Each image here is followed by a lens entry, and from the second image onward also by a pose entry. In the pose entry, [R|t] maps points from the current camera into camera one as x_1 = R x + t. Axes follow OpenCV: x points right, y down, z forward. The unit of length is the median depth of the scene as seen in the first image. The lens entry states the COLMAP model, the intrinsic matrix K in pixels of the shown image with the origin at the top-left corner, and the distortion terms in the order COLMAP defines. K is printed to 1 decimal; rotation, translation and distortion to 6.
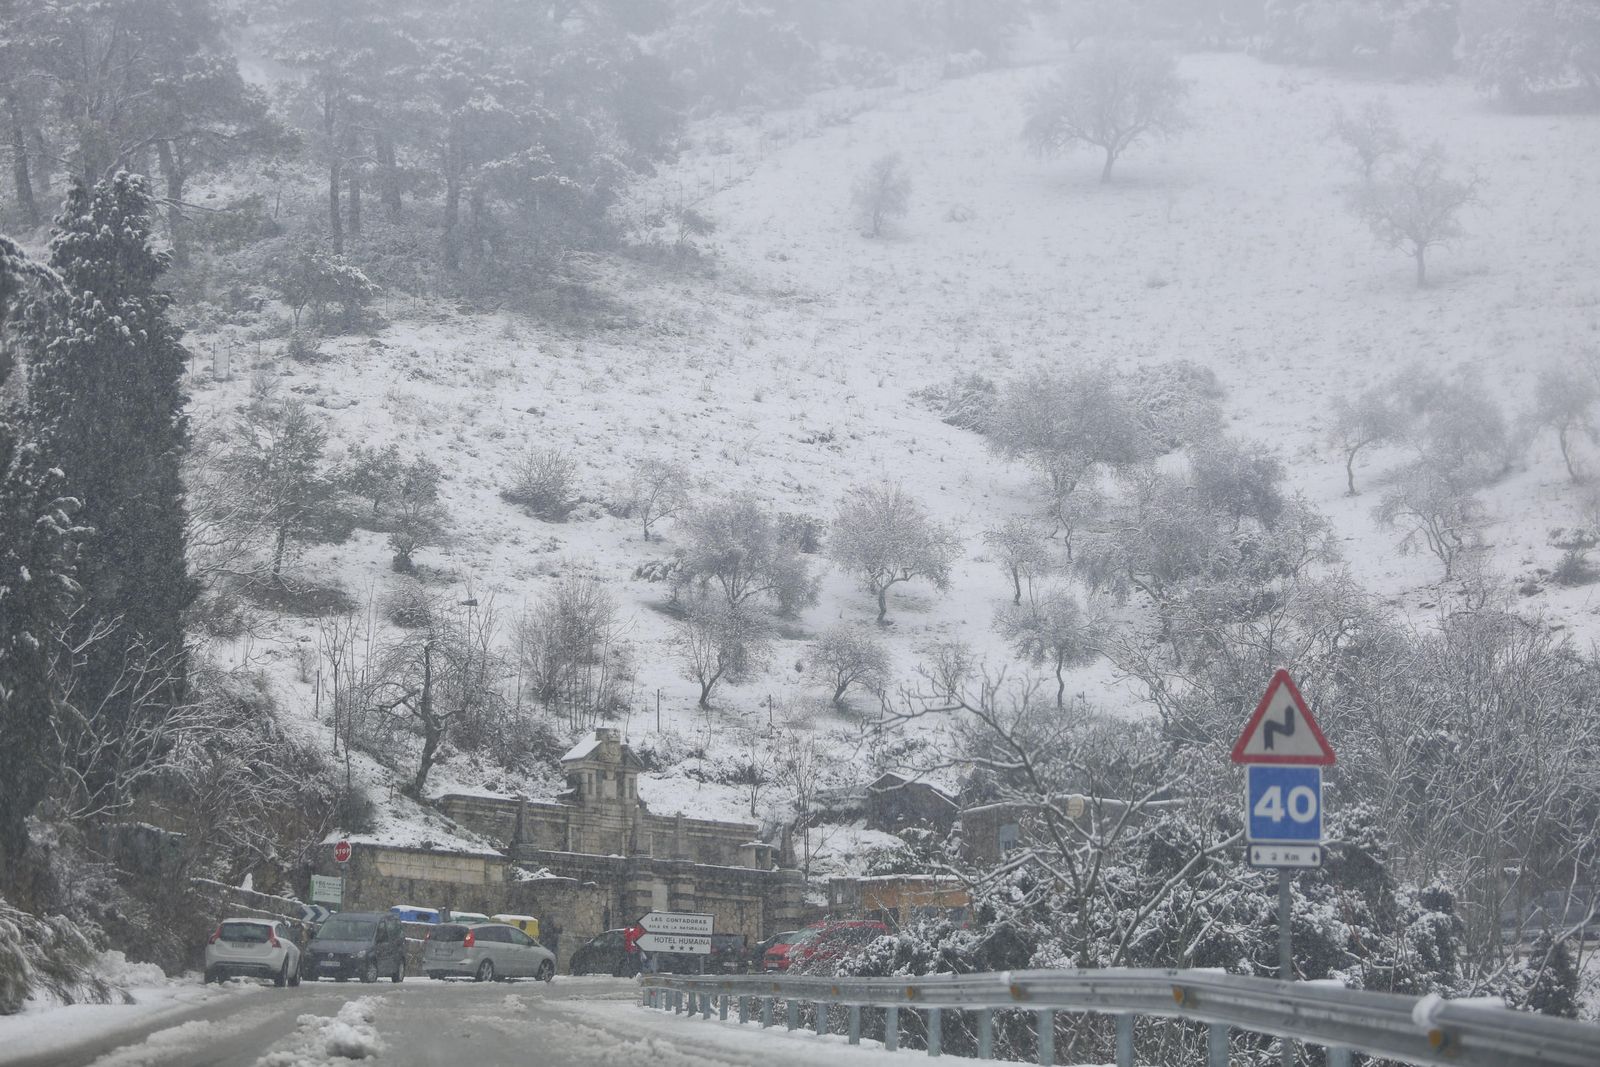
lens RADIAL K [[4482.1, 0, 801.1], [0, 4482.1, 602.9], [0, 0, 1]] dist [-0.067441, -0.142740]
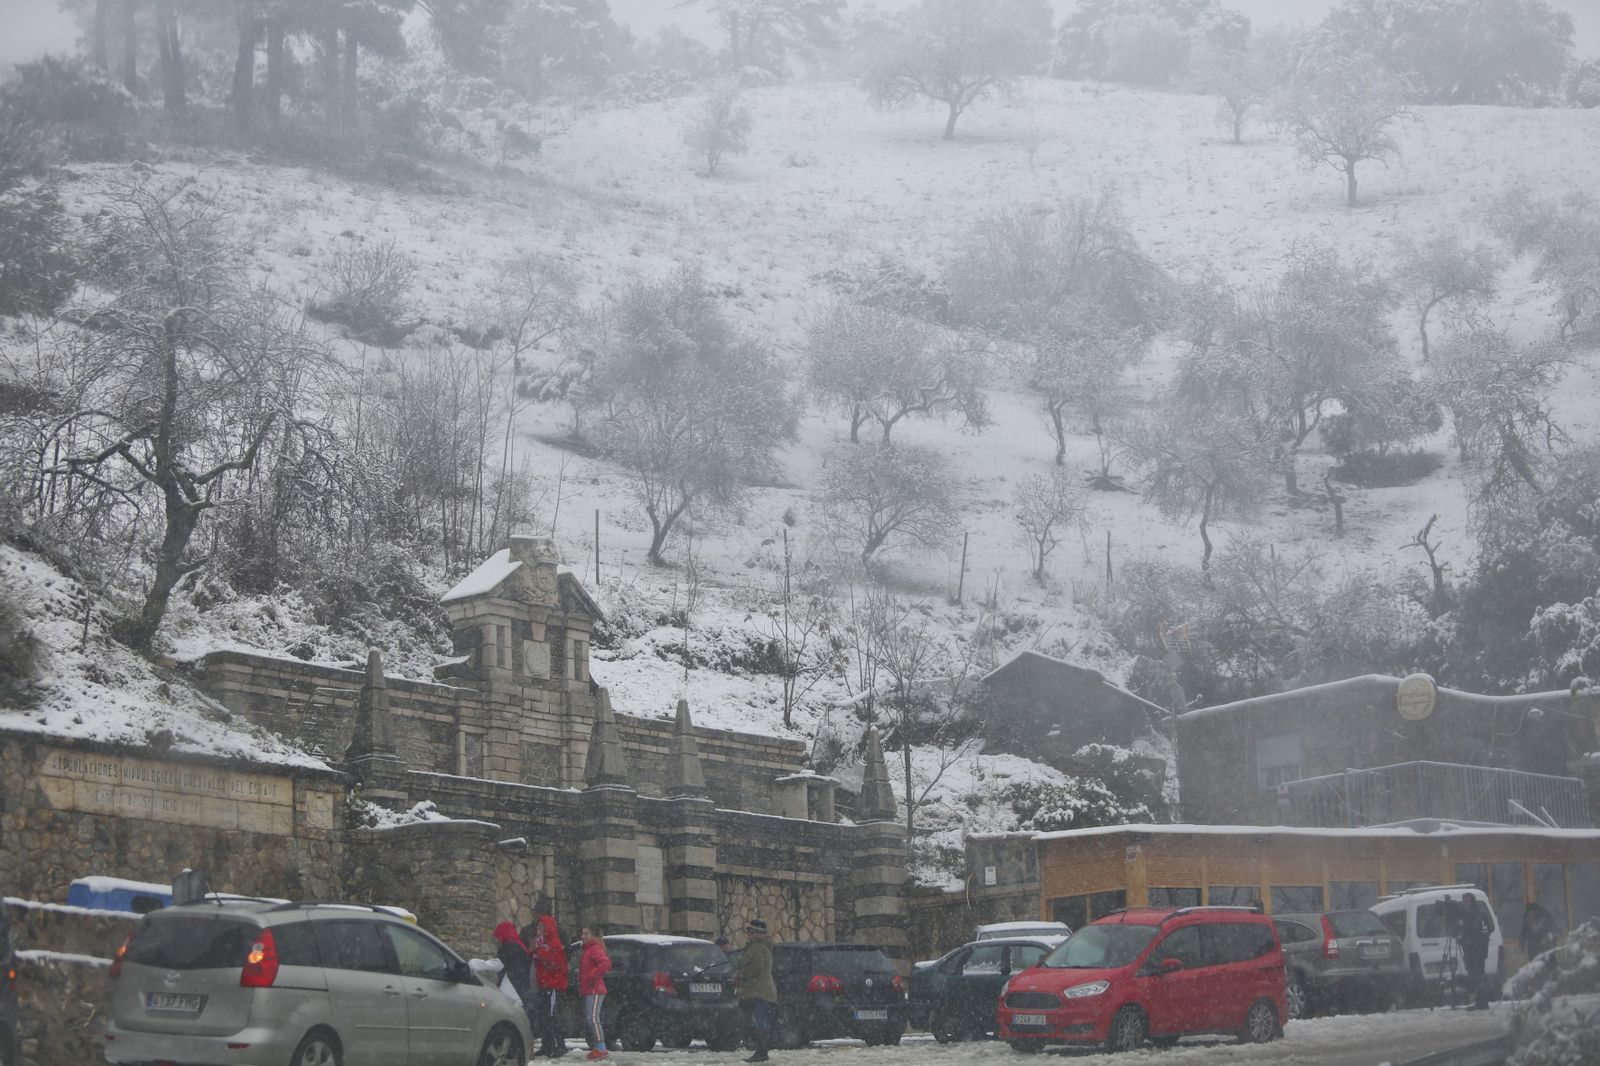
lens RADIAL K [[3170.9, 0, 800.0], [0, 3170.9, 533.0], [0, 0, 1]] dist [-0.344255, 0.476537]
pose [[0.995242, 0.004105, 0.097347, -0.046421], [0.001631, 0.998270, -0.058774, 0.046660], [-0.097419, 0.058653, 0.993514, 0.623920]]
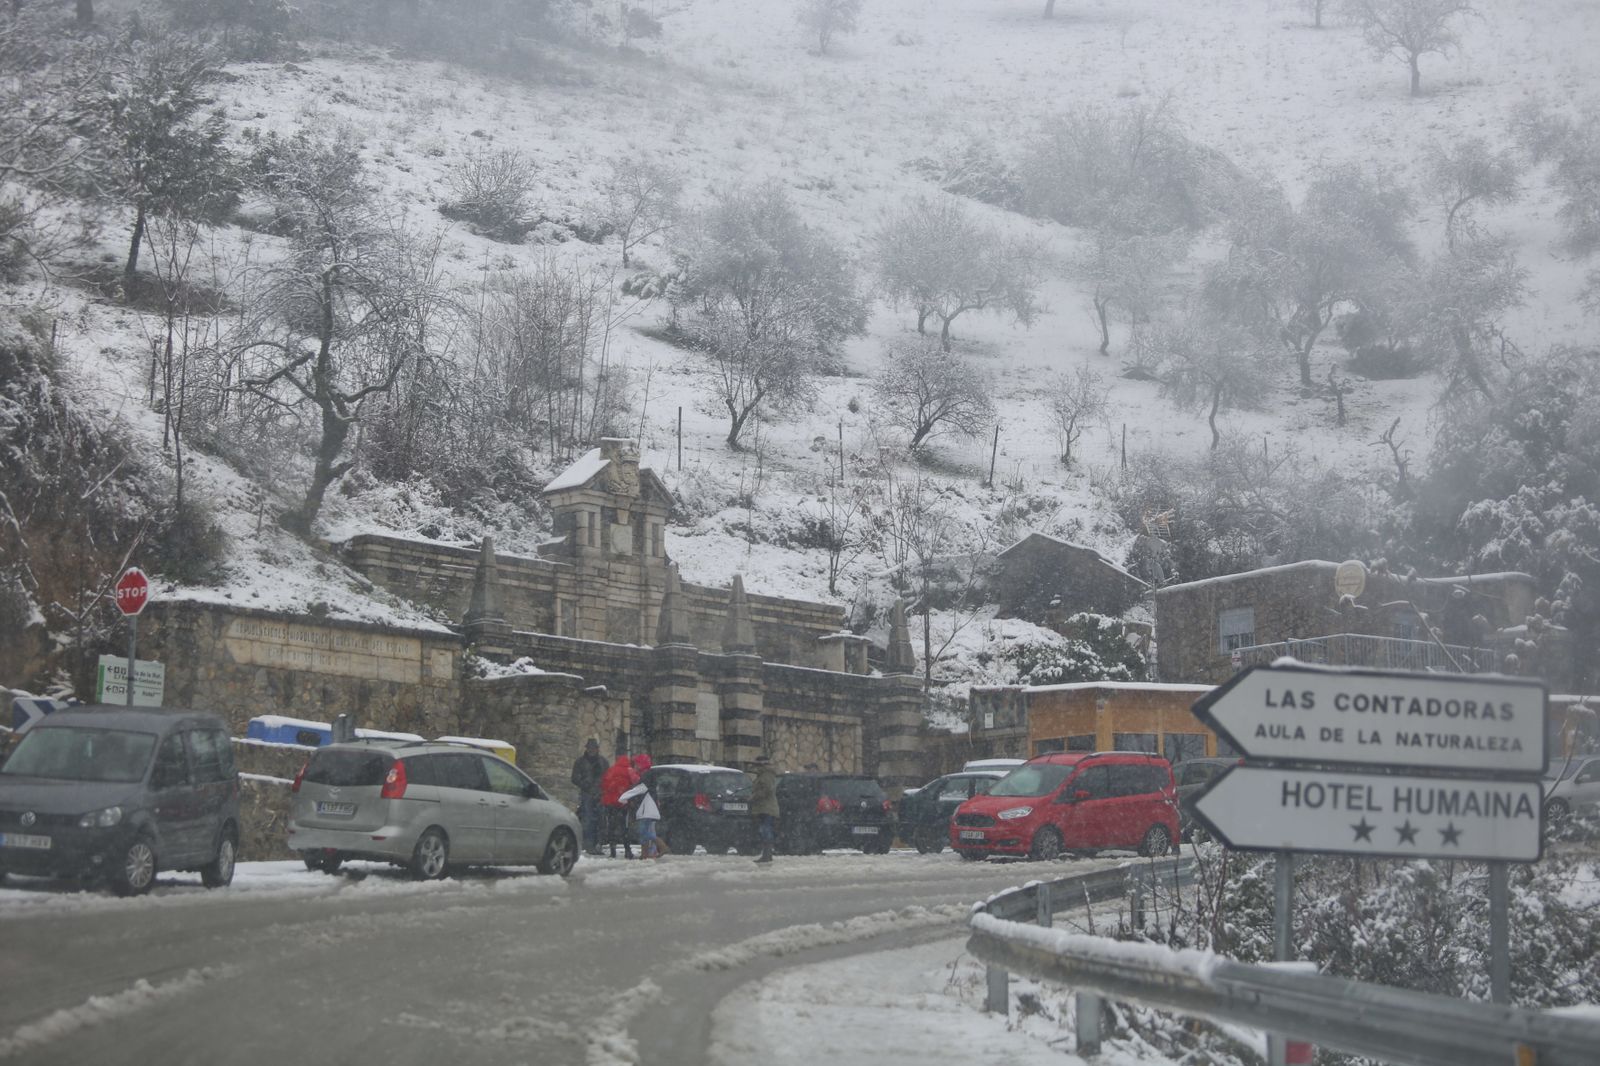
lens RADIAL K [[3170.9, 0, 800.0], [0, 3170.9, 533.0], [0, 0, 1]] dist [-0.344255, 0.476537]
pose [[0.998410, 0.013247, 0.054793, -0.040758], [-0.013054, 0.999907, -0.003880, 0.040651], [-0.054840, 0.003159, 0.998490, 0.544734]]
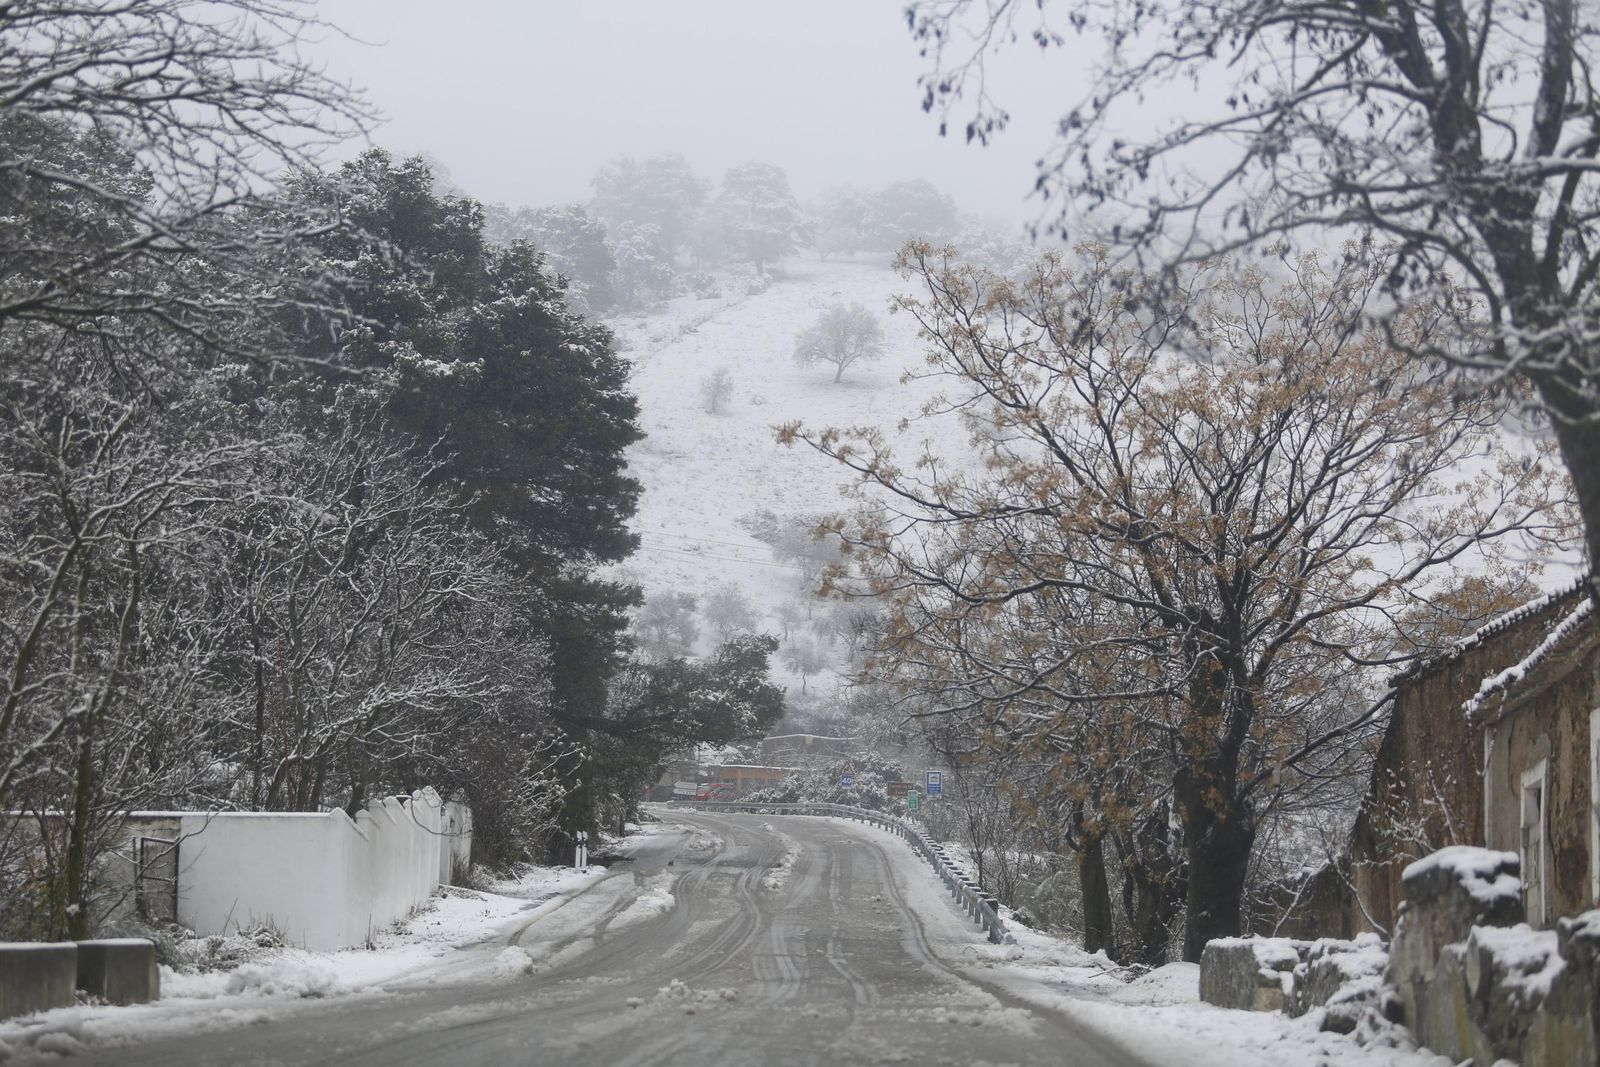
lens RADIAL K [[4186.0, 0, 800.0], [0, 4186.0, 533.5], [0, 0, 1]] dist [0.009297, 0.255493]
pose [[0.997150, 0.044353, 0.061038, -0.087448], [-0.045343, 0.998860, 0.014943, -0.099880], [-0.060305, -0.017668, 0.998024, -1.268277]]
